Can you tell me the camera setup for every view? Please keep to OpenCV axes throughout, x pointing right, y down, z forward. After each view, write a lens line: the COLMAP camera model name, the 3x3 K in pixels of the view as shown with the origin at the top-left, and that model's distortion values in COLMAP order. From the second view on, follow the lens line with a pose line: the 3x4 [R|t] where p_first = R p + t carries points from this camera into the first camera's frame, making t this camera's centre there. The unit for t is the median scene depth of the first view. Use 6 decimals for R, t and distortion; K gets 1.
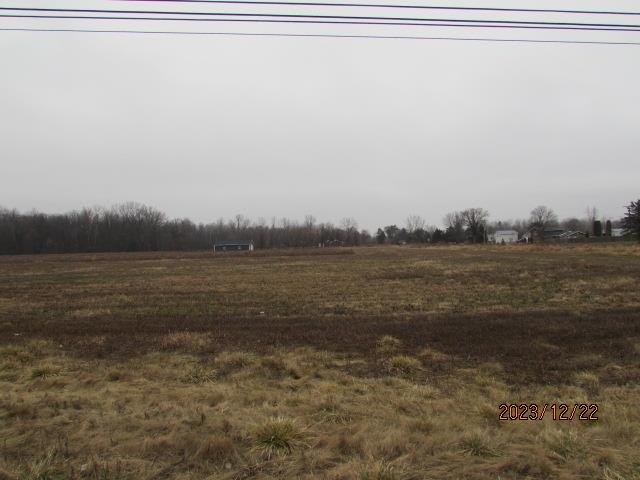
lens RADIAL K [[451.5, 0, 323.9], [0, 451.5, 234.4], [0, 0, 1]] dist [-0.048900, 0.018619]
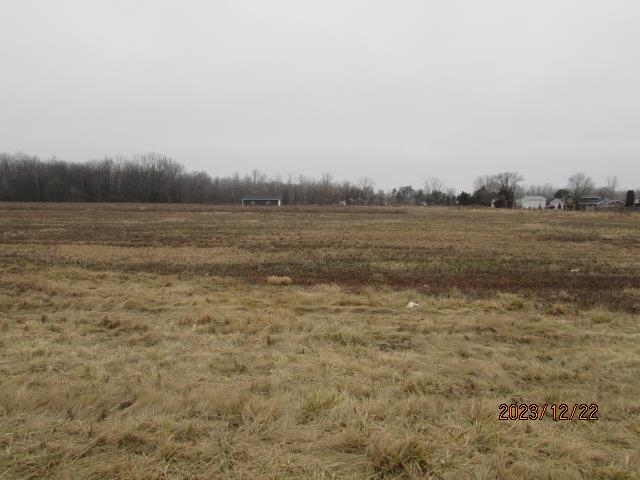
lens RADIAL K [[451.5, 0, 320.5], [0, 451.5, 234.8], [0, 0, 1]] dist [-0.048900, 0.018619]
pose [[0.999199, 0.038932, -0.009273, -0.043673], [-0.037894, 0.994881, 0.093681, 0.001363], [0.012872, -0.093254, 0.995559, 0.002178]]
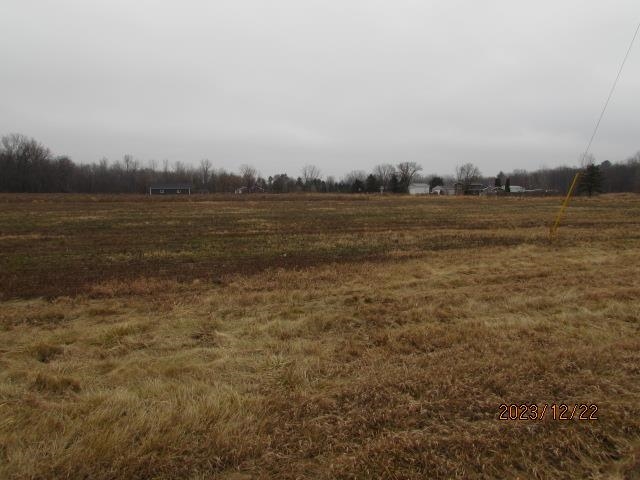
lens RADIAL K [[451.5, 0, 317.7], [0, 451.5, 239.5], [0, 0, 1]] dist [-0.048900, 0.018619]
pose [[0.949841, -0.001955, 0.312728, -0.149277], [-0.037163, 0.992189, 0.119078, 0.004475], [-0.310518, -0.124727, 0.942349, 0.008497]]
